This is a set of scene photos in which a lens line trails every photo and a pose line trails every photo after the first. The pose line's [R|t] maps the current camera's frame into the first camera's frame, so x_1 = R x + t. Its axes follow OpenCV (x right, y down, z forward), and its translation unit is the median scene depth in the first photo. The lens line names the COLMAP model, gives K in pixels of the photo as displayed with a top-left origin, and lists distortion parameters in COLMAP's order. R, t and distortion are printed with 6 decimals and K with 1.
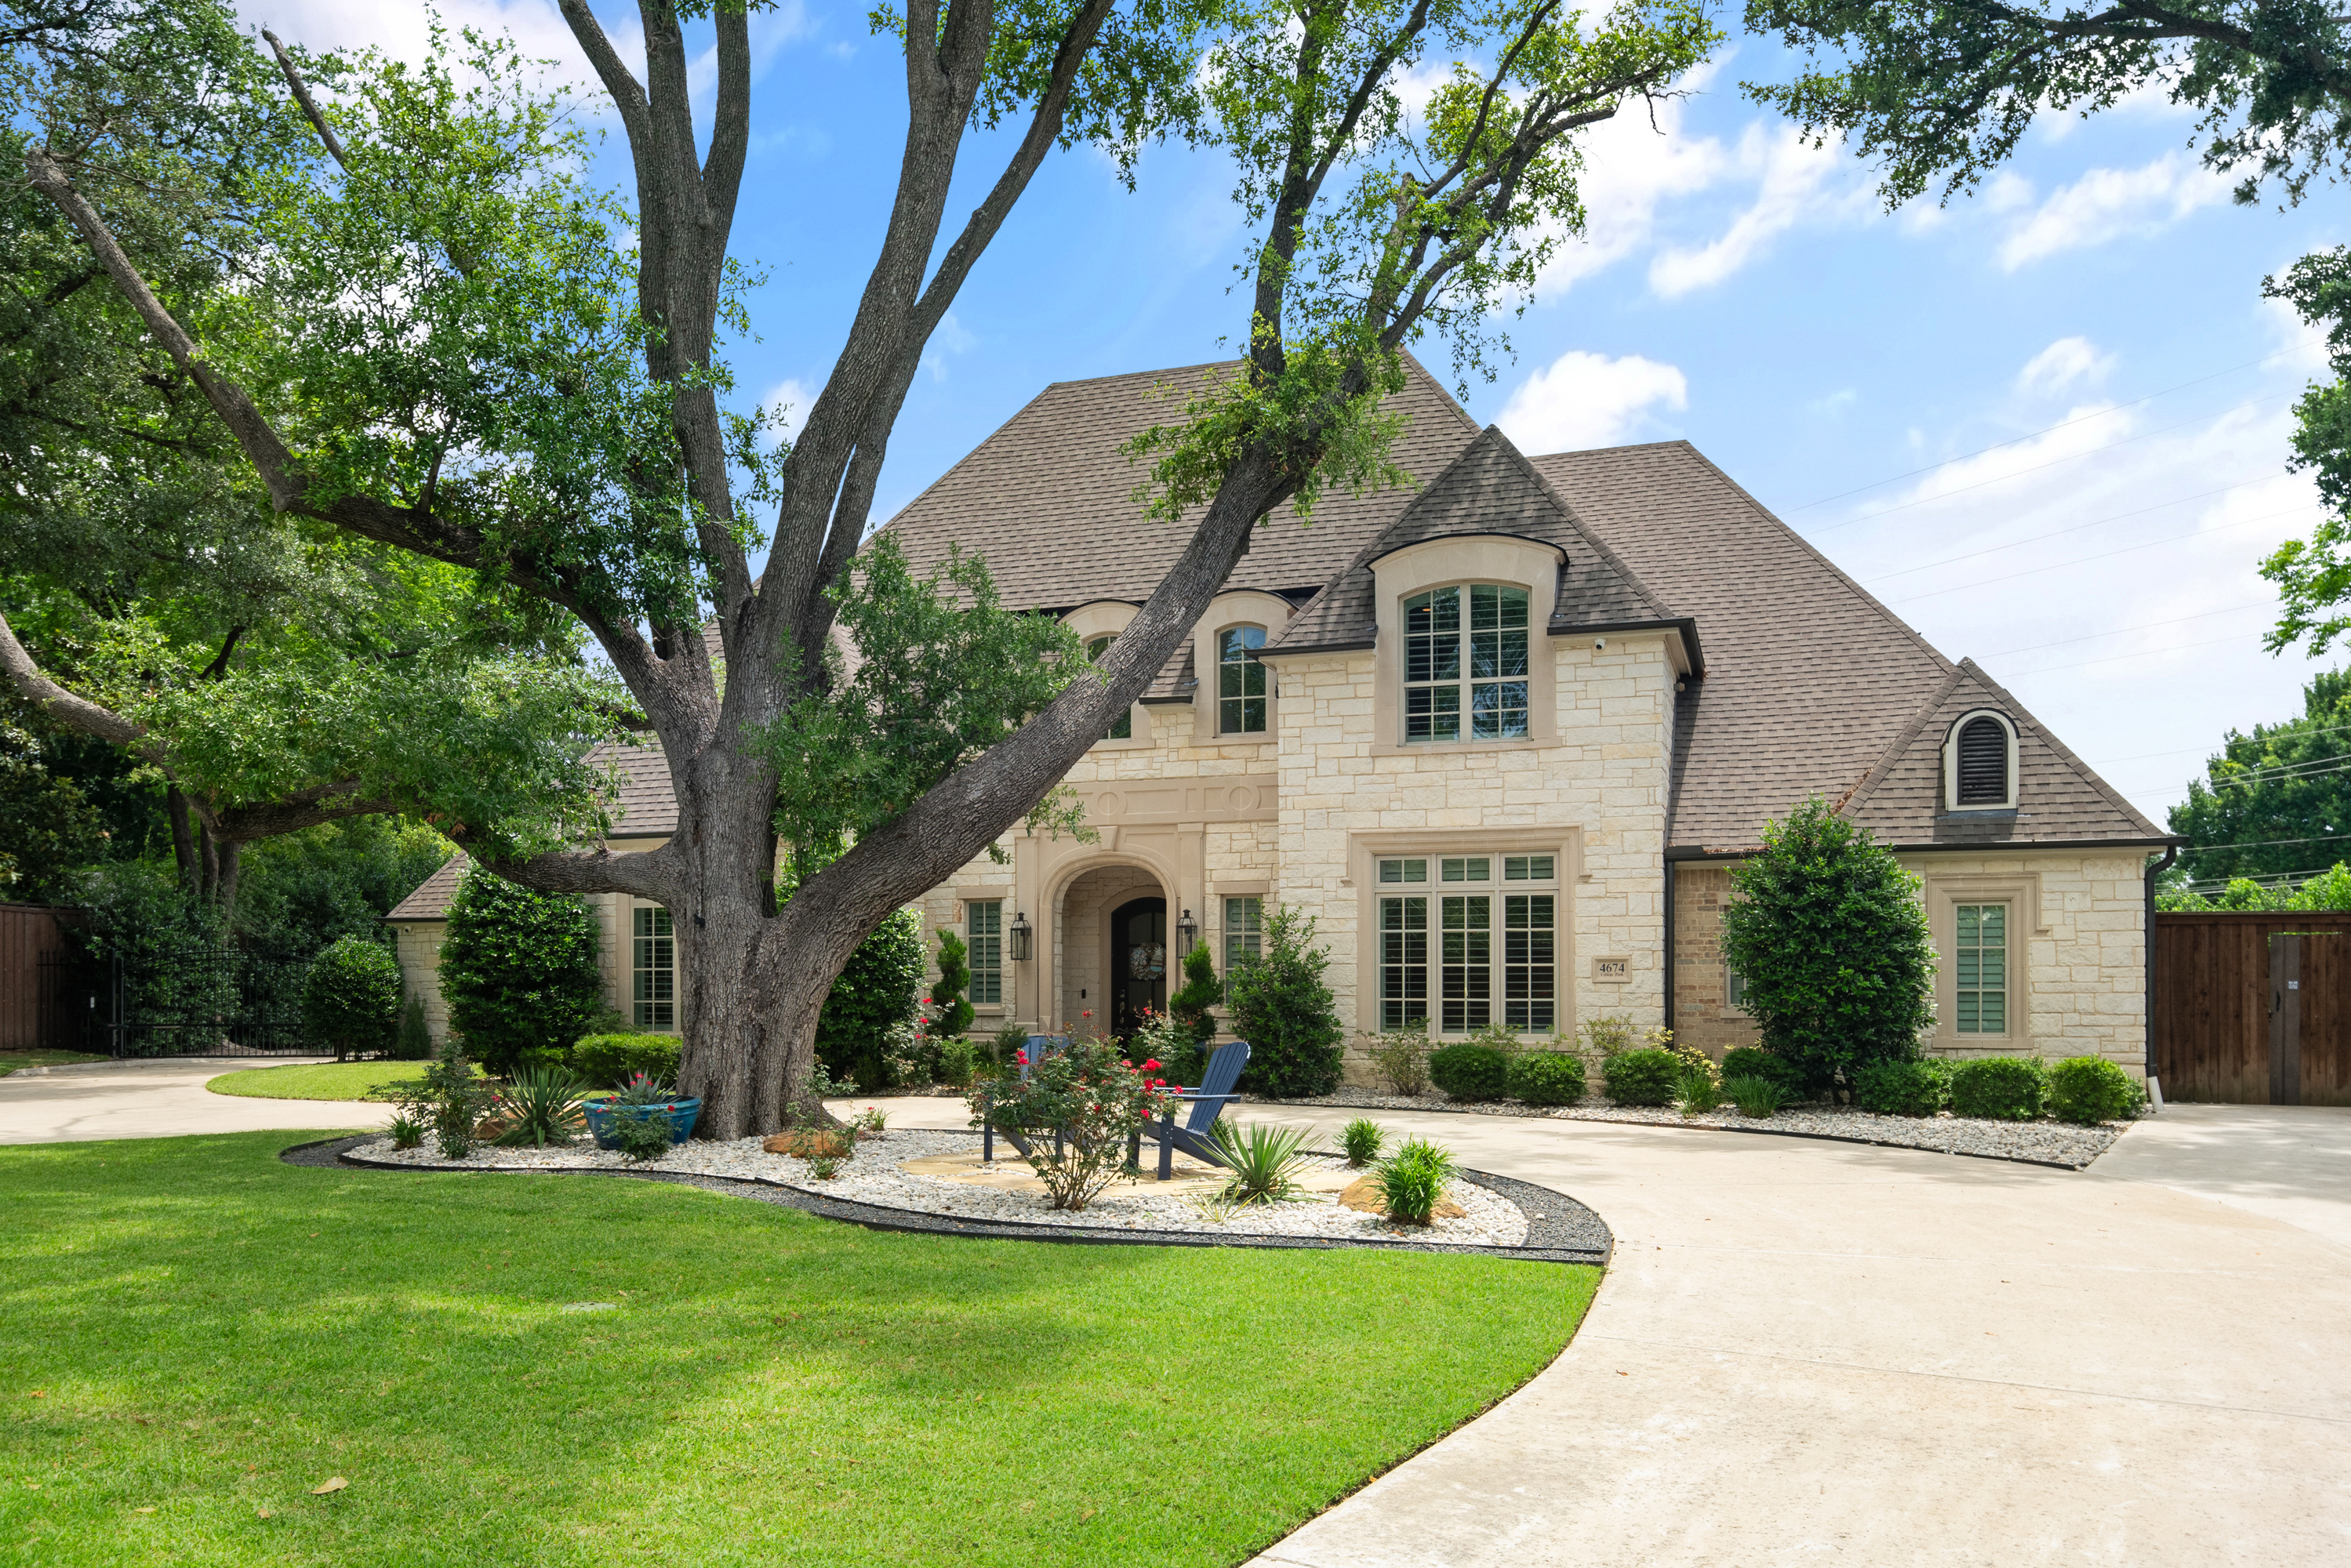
lens RADIAL K [[1699.7, 0, 1181.1], [0, 1699.7, 773.8], [0, 0, 1]] dist [0.005947, -0.007001]
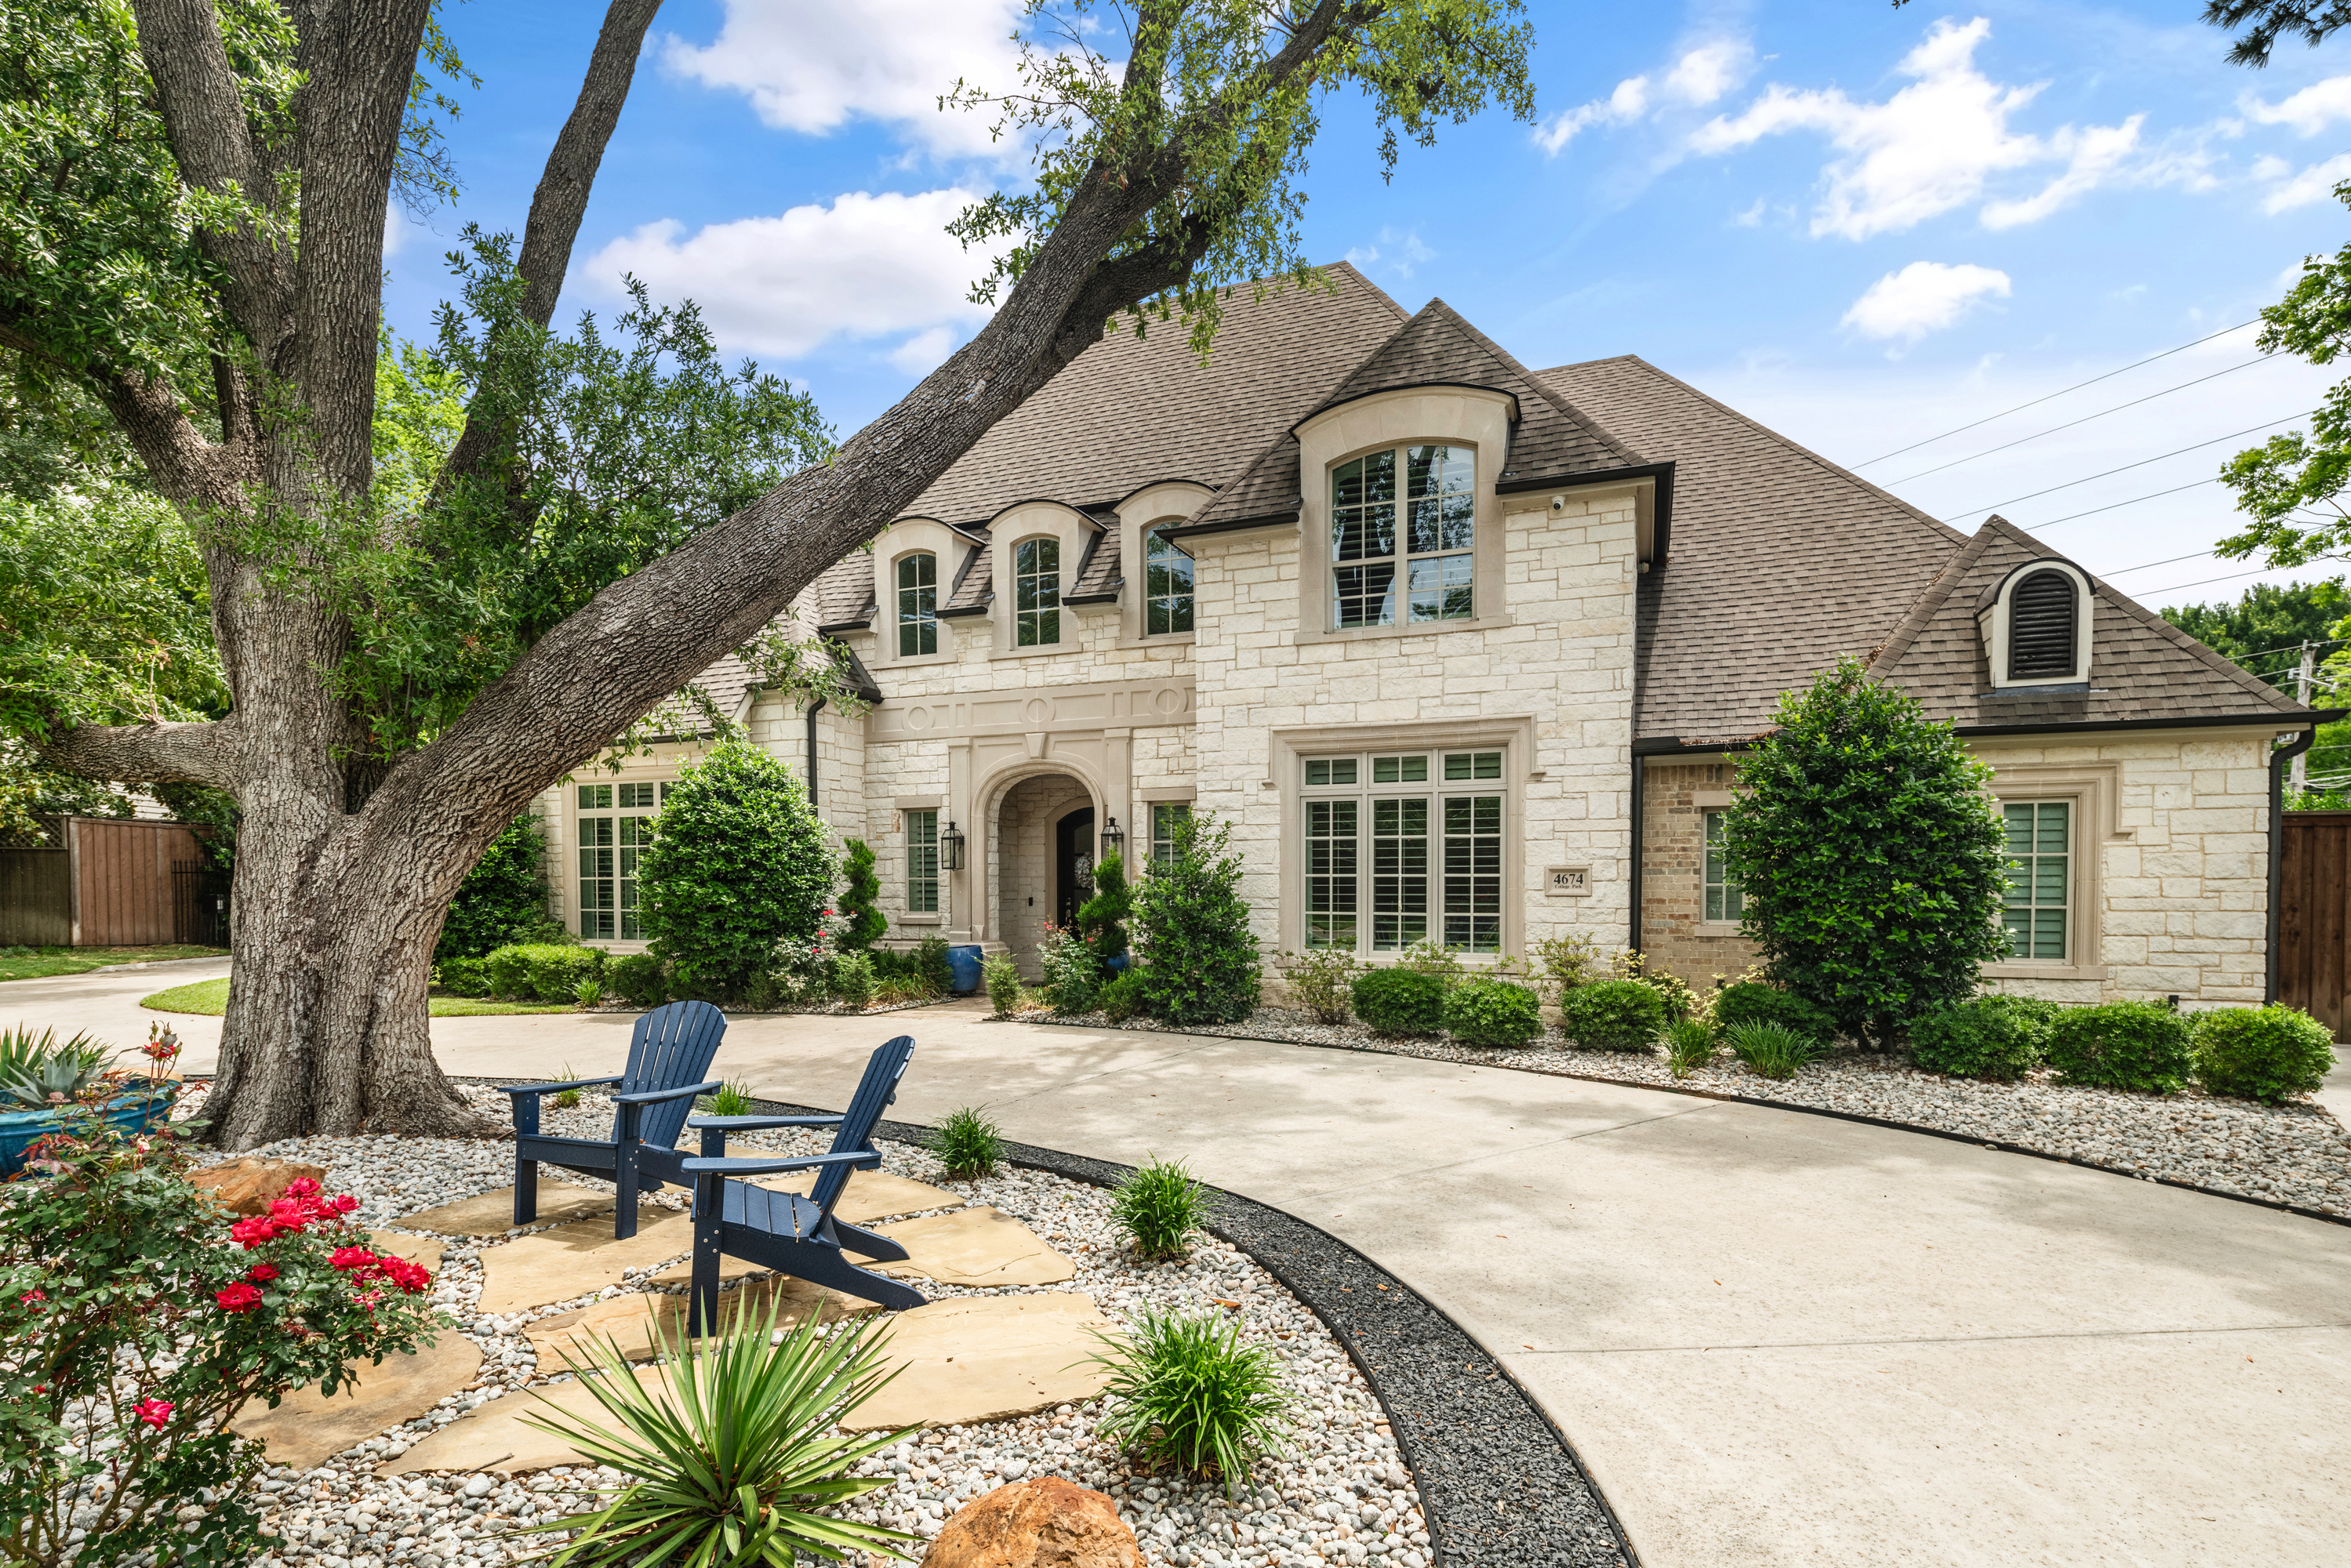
lens RADIAL K [[1166.7, 0, 1154.9], [0, 1166.7, 800.0], [0, 0, 1]] dist [-0.000078, -0.000230]
pose [[0.998011, -0.004431, -0.062878, 0.080306], [0.007768, 0.998568, 0.052931, 0.040701], [0.062554, -0.053314, 0.996617, 0.395206]]
